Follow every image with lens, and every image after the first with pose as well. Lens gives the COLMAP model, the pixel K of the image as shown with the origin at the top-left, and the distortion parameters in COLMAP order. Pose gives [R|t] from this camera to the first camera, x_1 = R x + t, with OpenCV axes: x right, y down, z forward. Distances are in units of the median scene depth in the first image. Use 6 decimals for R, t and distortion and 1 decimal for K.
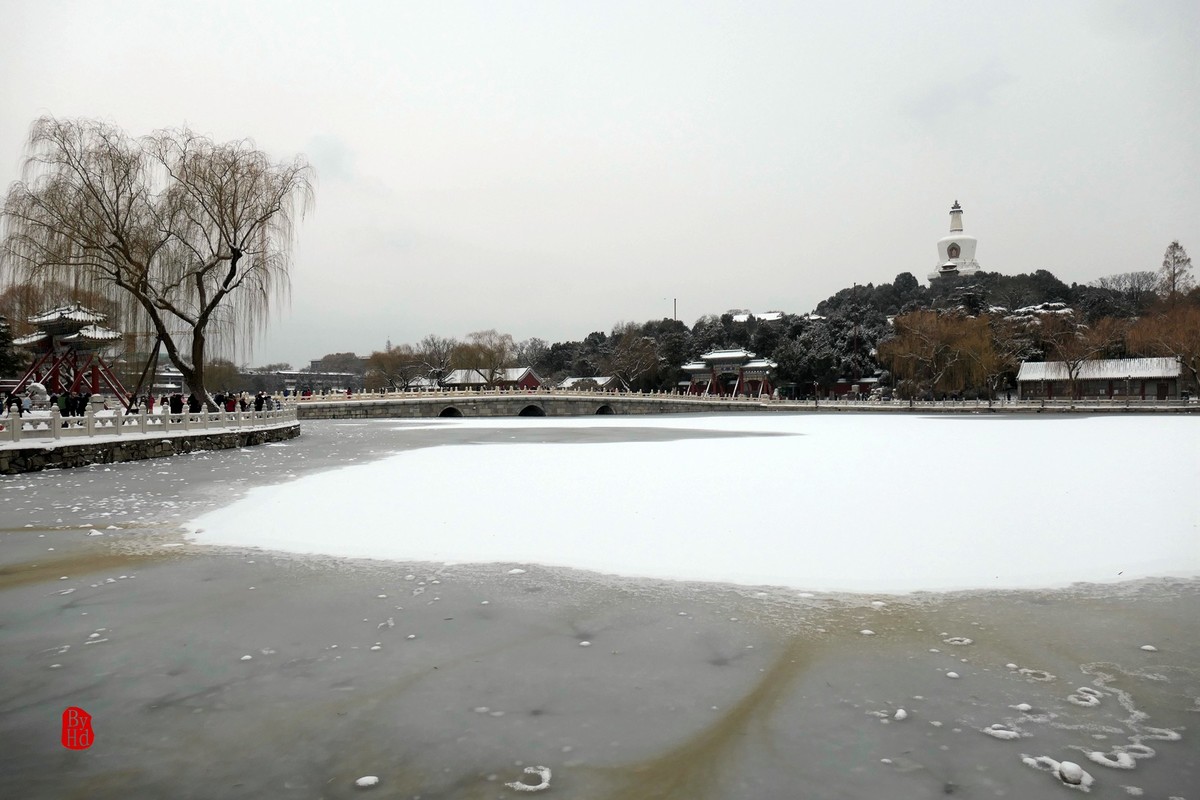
lens RADIAL K [[820.4, 0, 600.0], [0, 820.4, 400.0], [0, 0, 1]] dist [-0.021130, -0.000964]
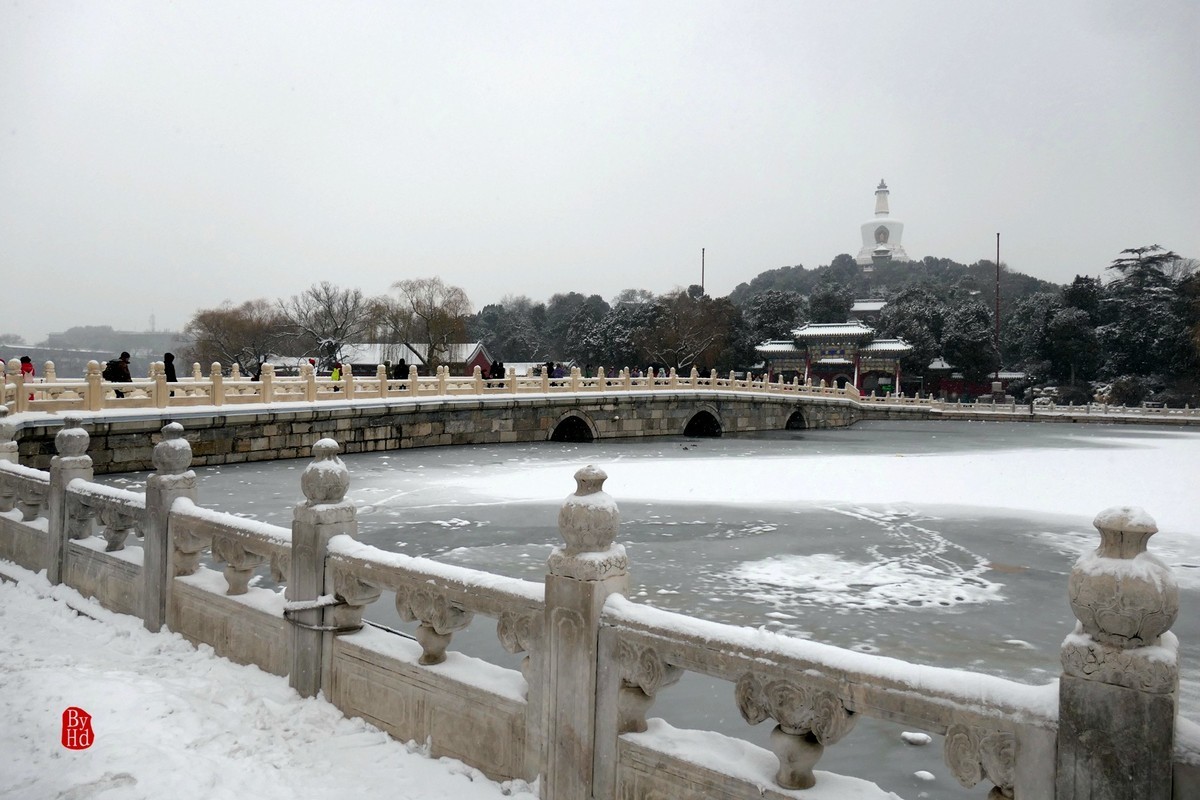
lens RADIAL K [[799.4, 0, 600.0], [0, 799.4, 400.0], [0, 0, 1]] dist [-0.004125, -0.000784]
pose [[0.960814, 0.015604, 0.276756, -0.194318], [-0.018141, 0.999814, 0.006609, -0.001262], [-0.276601, -0.011370, 0.960918, 0.435017]]
